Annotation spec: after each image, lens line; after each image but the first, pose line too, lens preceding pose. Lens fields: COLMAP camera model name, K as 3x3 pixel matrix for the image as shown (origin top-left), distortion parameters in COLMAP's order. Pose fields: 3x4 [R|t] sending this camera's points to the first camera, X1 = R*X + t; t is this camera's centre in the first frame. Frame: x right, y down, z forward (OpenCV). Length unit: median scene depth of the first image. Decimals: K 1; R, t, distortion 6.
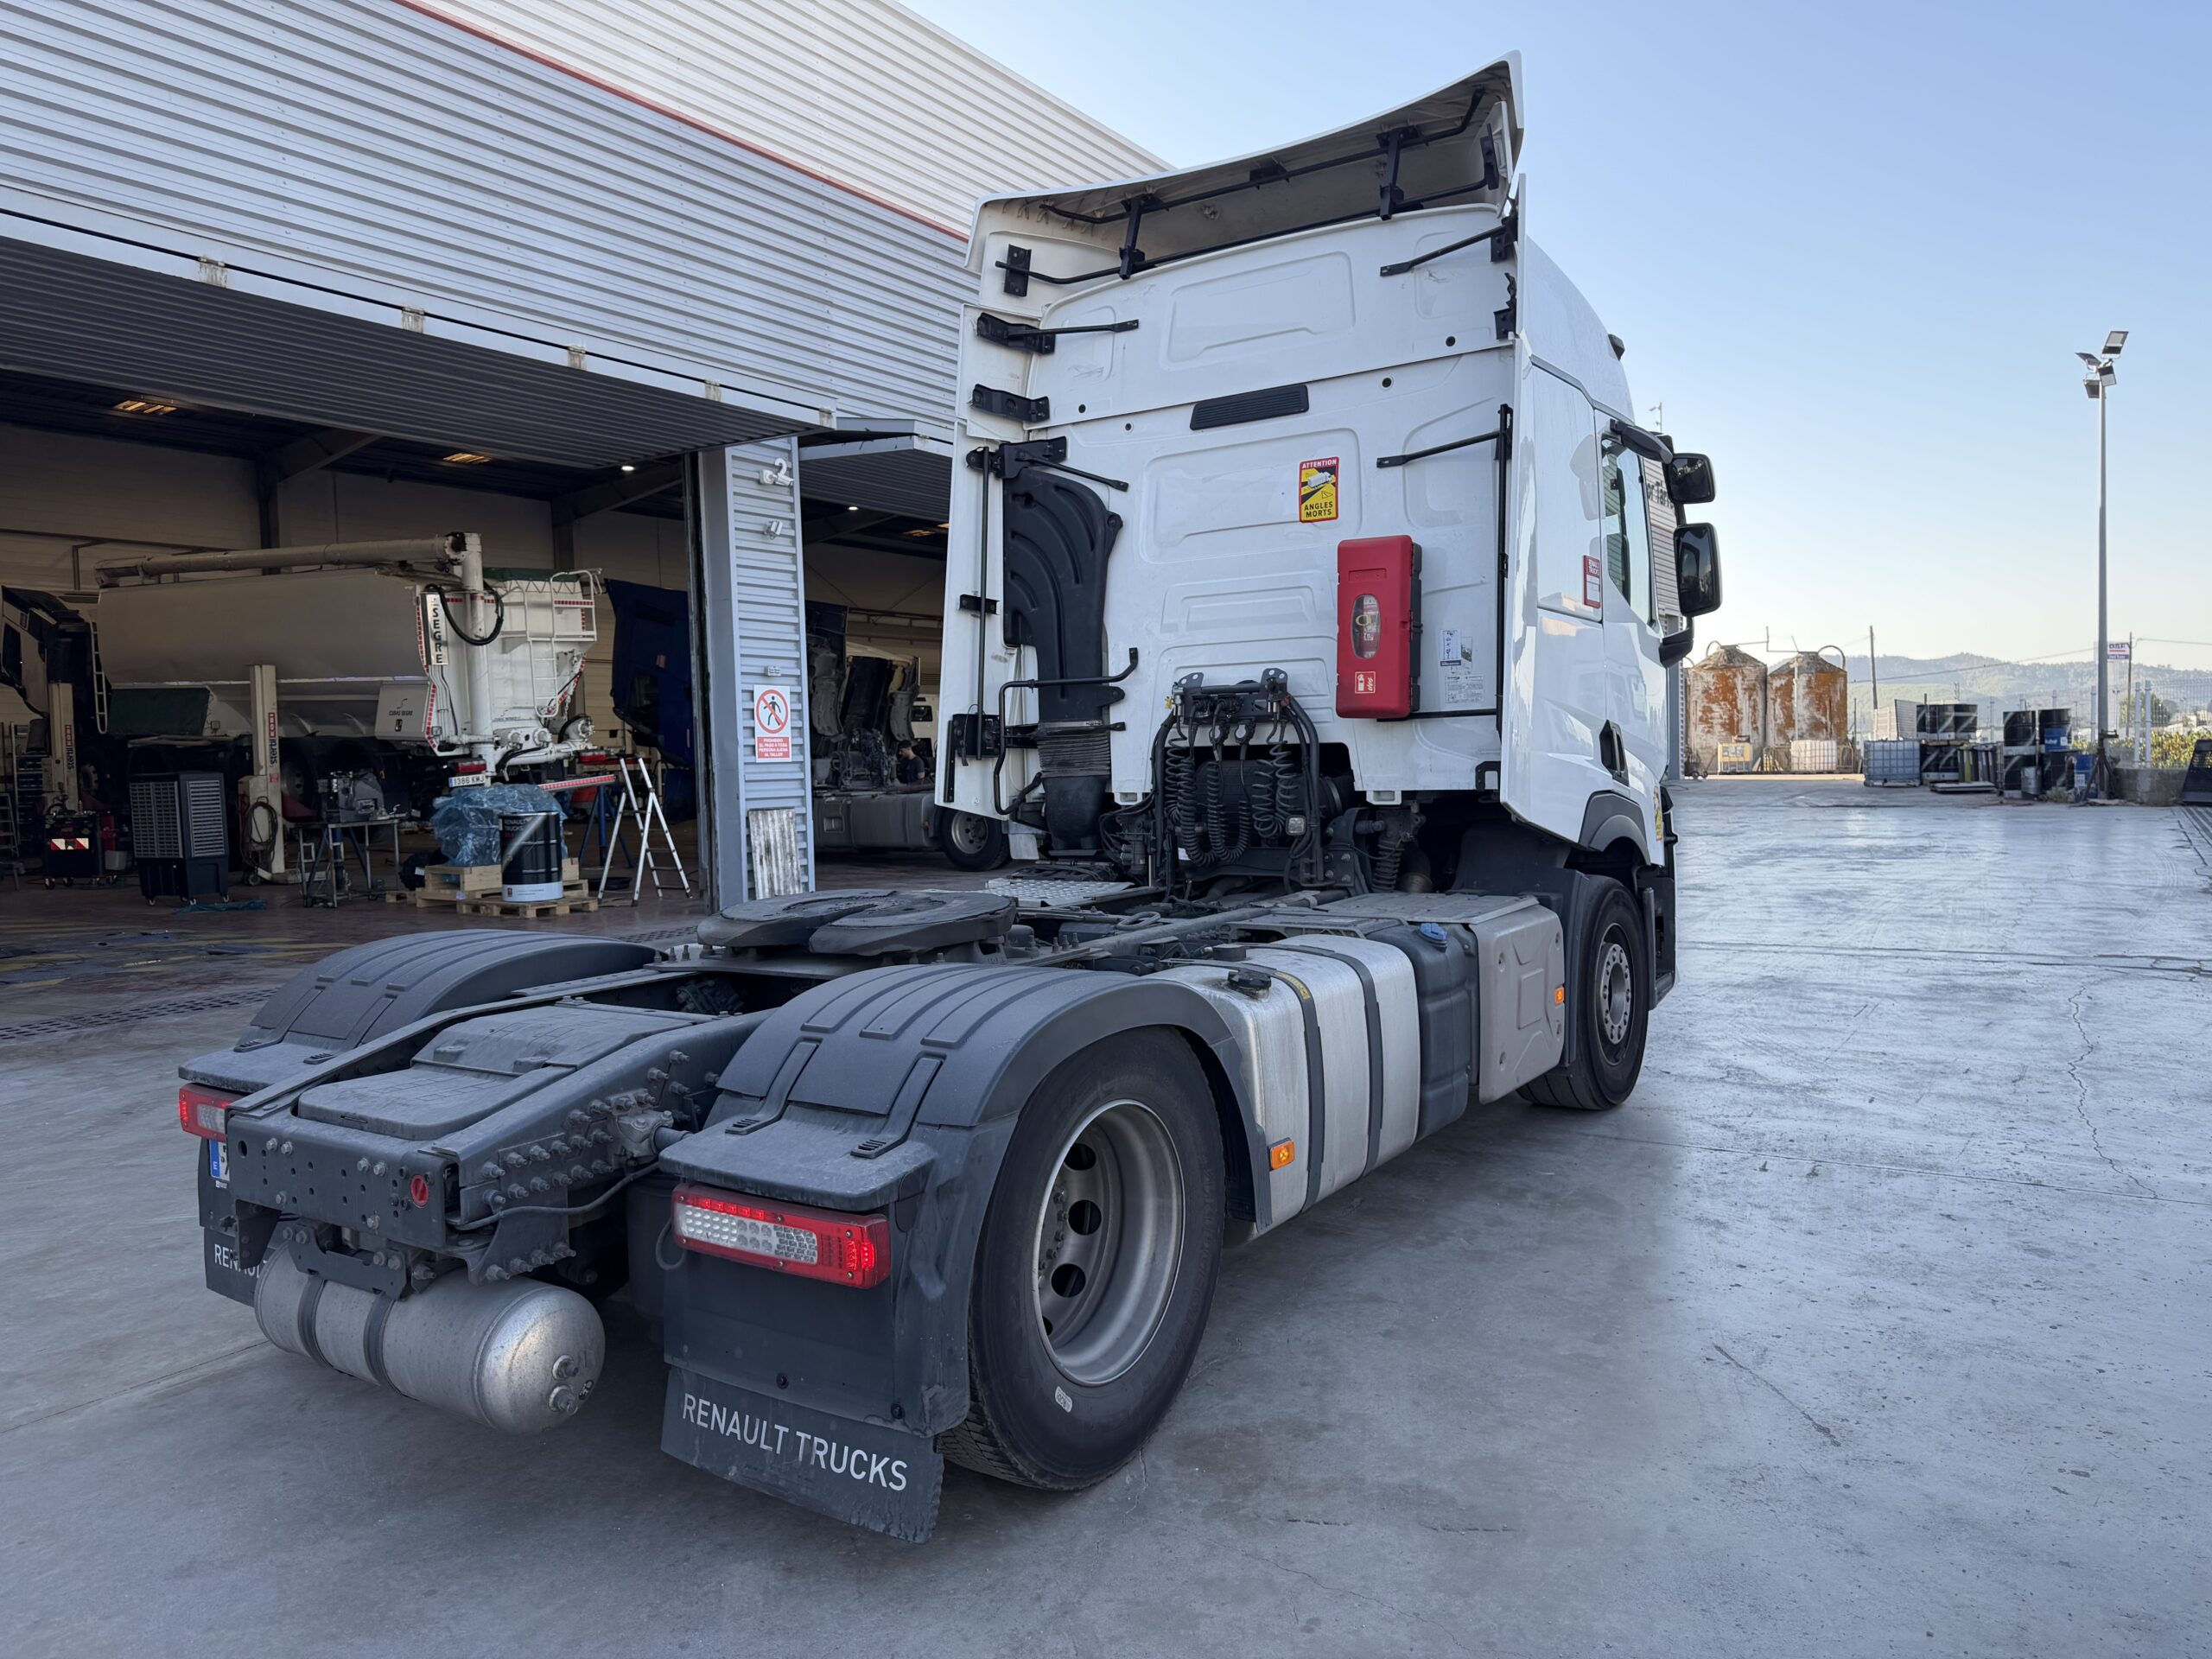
lens RADIAL K [[1555.4, 0, 1108.4], [0, 1555.4, 840.3], [0, 0, 1]] dist [0.018495, -0.024452]
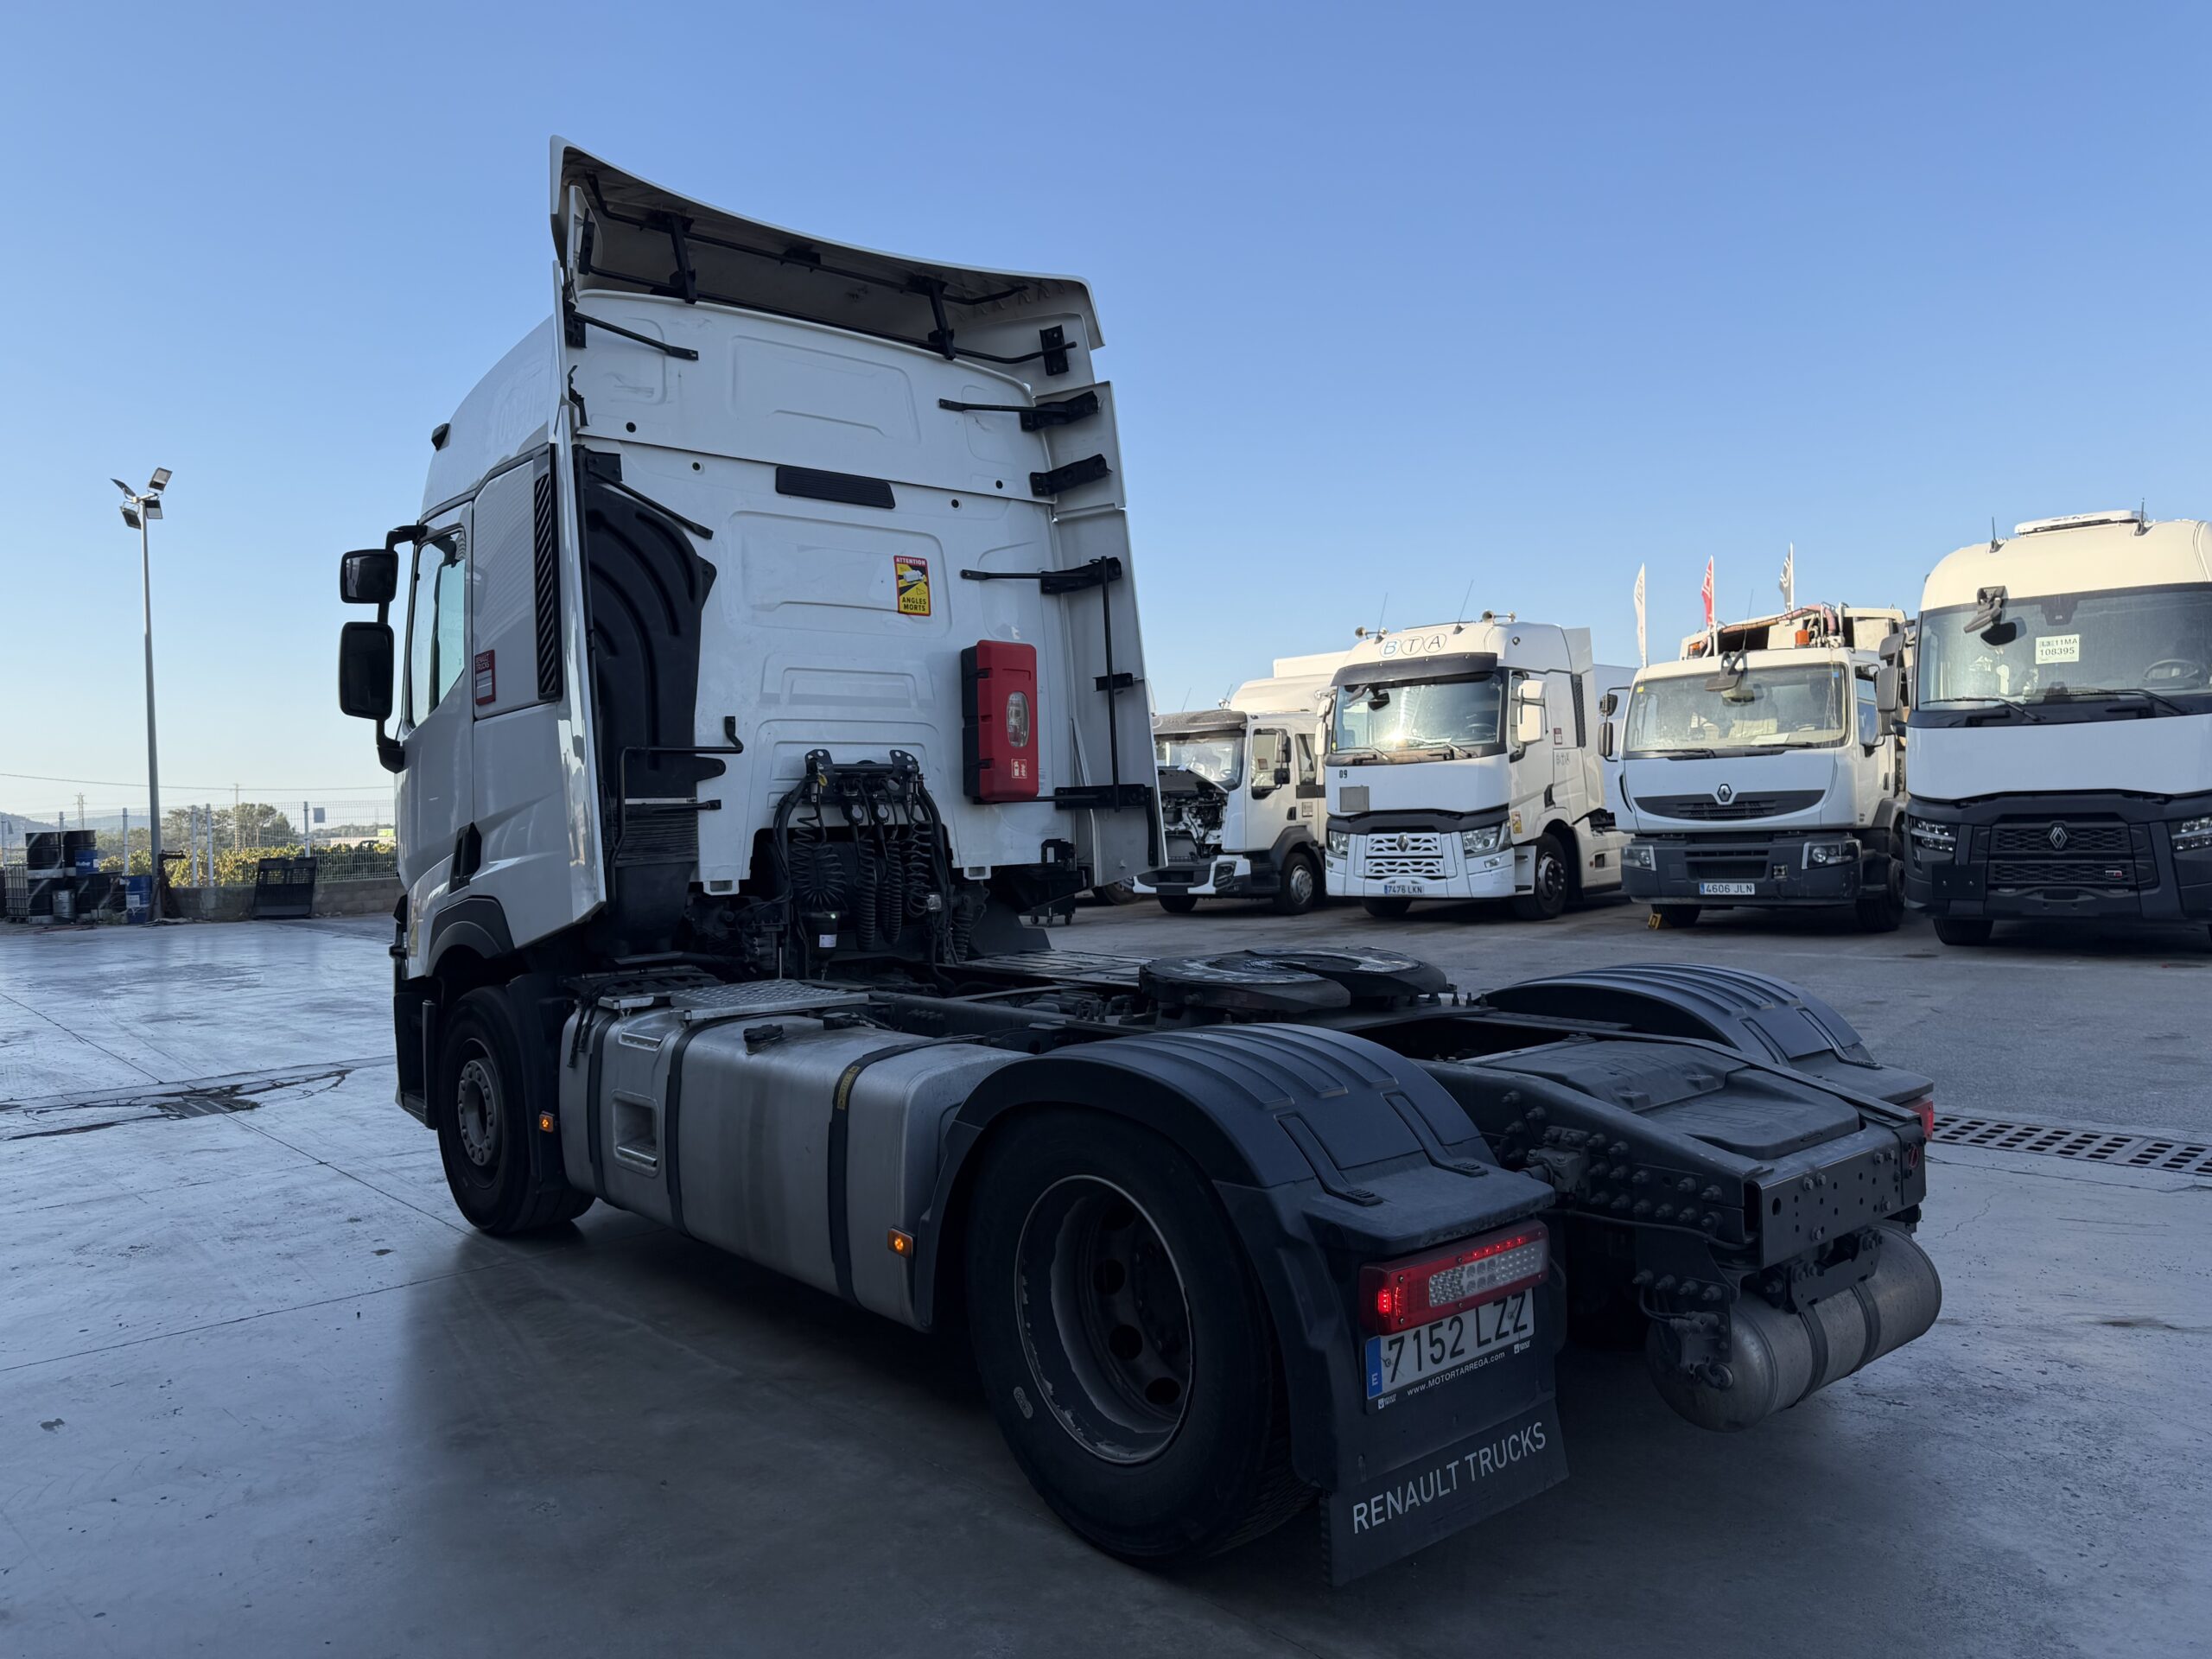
lens RADIAL K [[1555.4, 0, 1111.6], [0, 1555.4, 819.7], [0, 0, 1]] dist [0.018495, -0.024452]
pose [[0.255995, 0.018281, 0.966505, -0.809572], [0.076497, 0.996303, -0.039106, -0.014406], [-0.963647, 0.083946, 0.253650, 0.588569]]
